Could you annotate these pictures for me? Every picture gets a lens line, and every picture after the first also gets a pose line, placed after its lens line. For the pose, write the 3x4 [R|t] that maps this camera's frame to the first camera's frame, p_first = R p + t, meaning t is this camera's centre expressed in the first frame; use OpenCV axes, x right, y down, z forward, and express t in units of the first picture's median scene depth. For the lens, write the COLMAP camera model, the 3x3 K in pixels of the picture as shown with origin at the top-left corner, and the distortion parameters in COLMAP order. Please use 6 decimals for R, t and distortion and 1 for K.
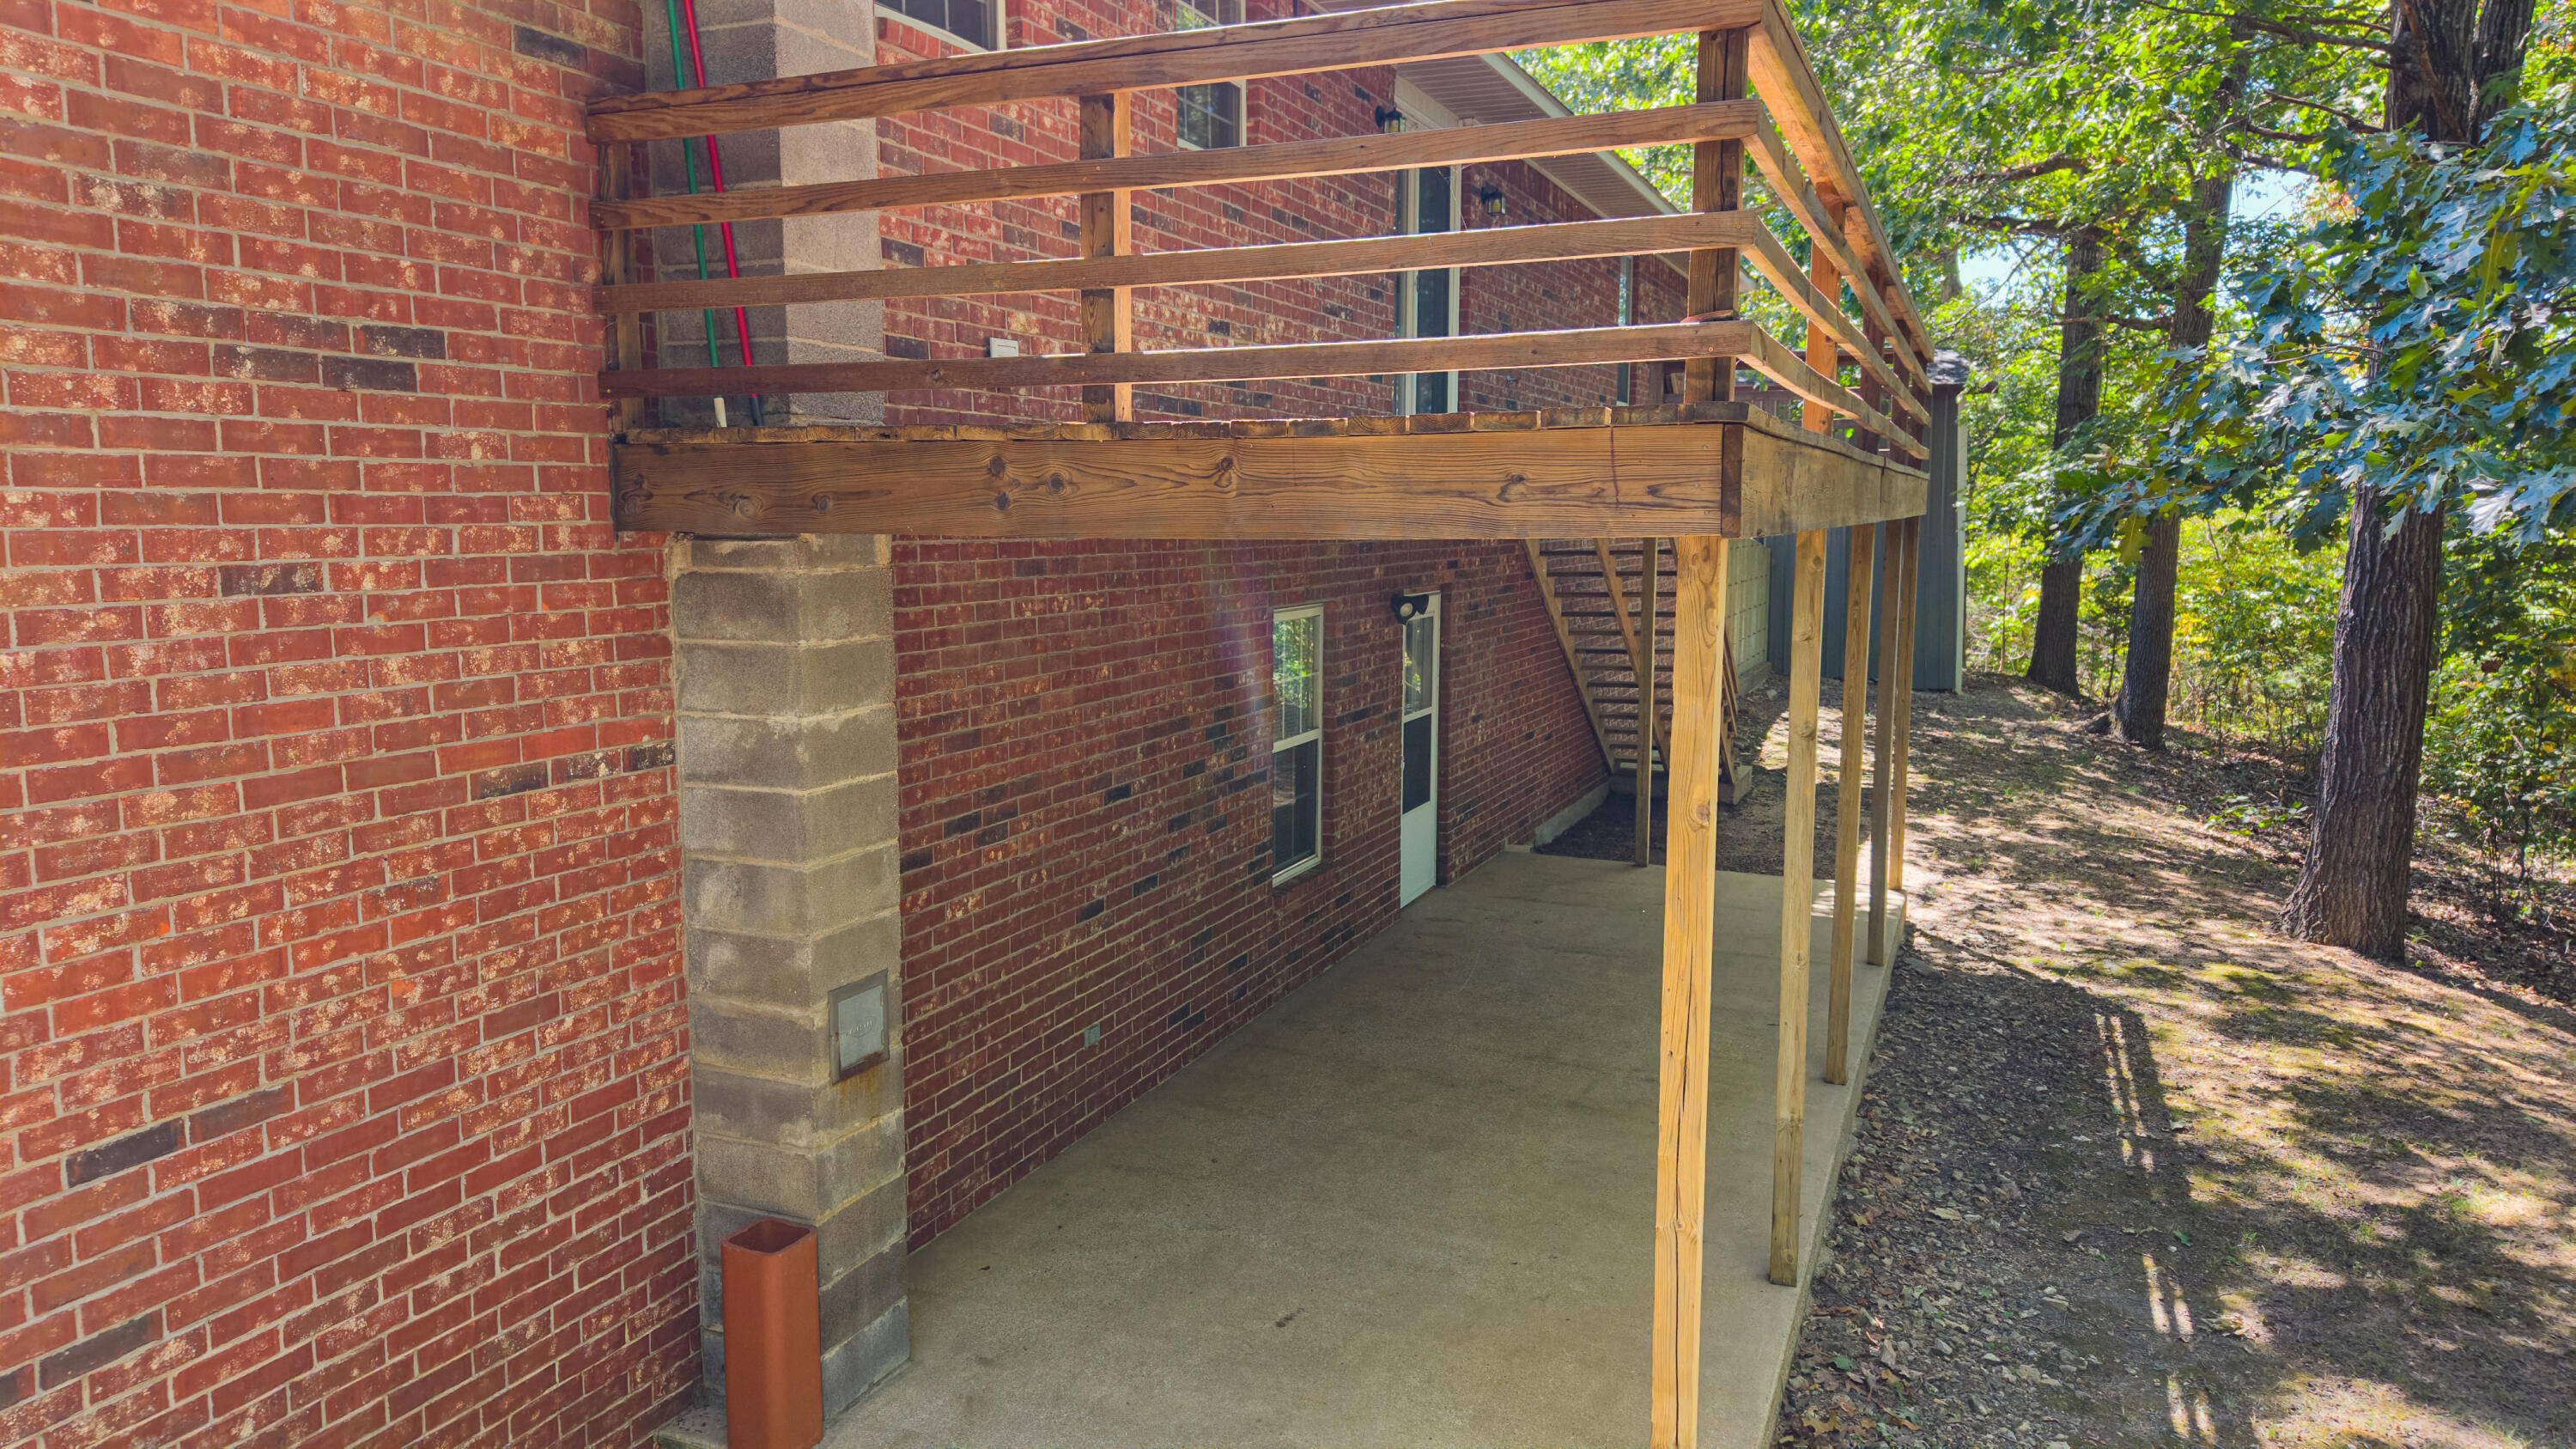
lens RADIAL K [[1715.4, 0, 1282.7], [0, 1715.4, 710.2], [0, 0, 1]] dist [0.005015, 0.003129]
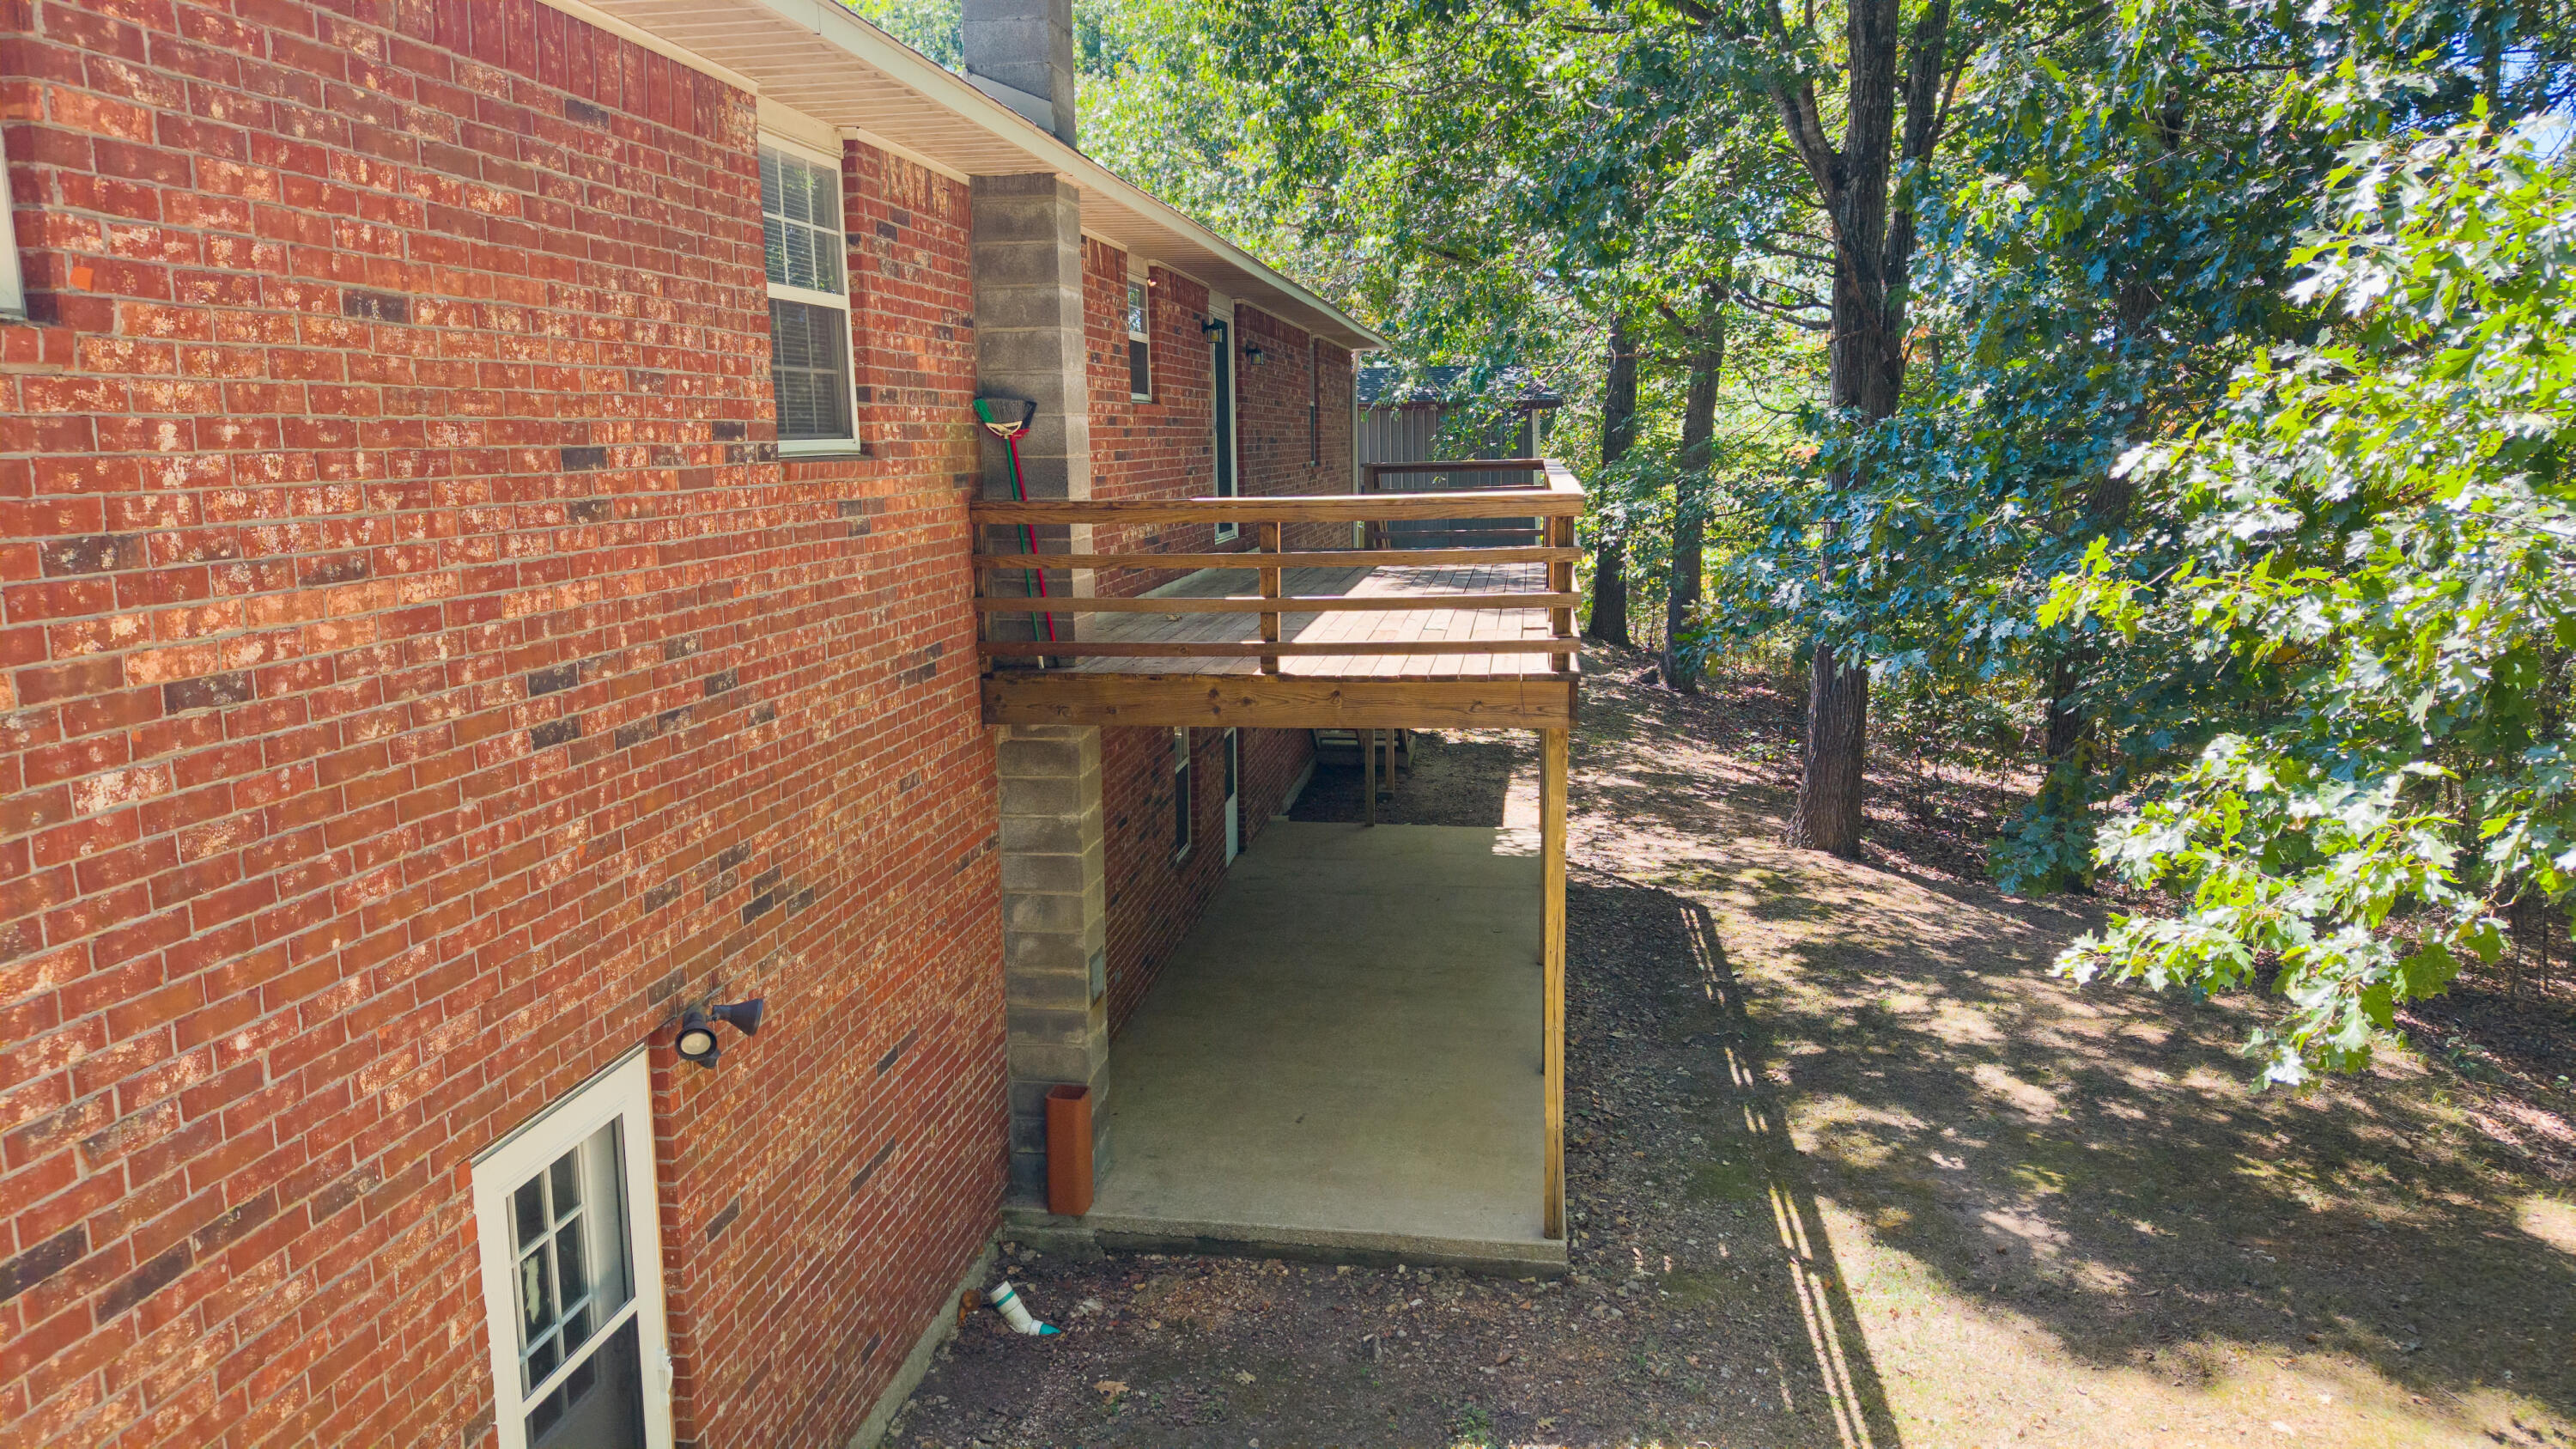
lens RADIAL K [[1710.5, 0, 1273.9], [0, 1710.5, 698.1], [0, 0, 1]] dist [0.080785, -0.122587]
pose [[0.969591, -0.049715, 0.239628, -0.304280], [0.041493, 0.998368, 0.039237, -0.110953], [-0.241187, -0.028101, 0.970072, -0.510997]]
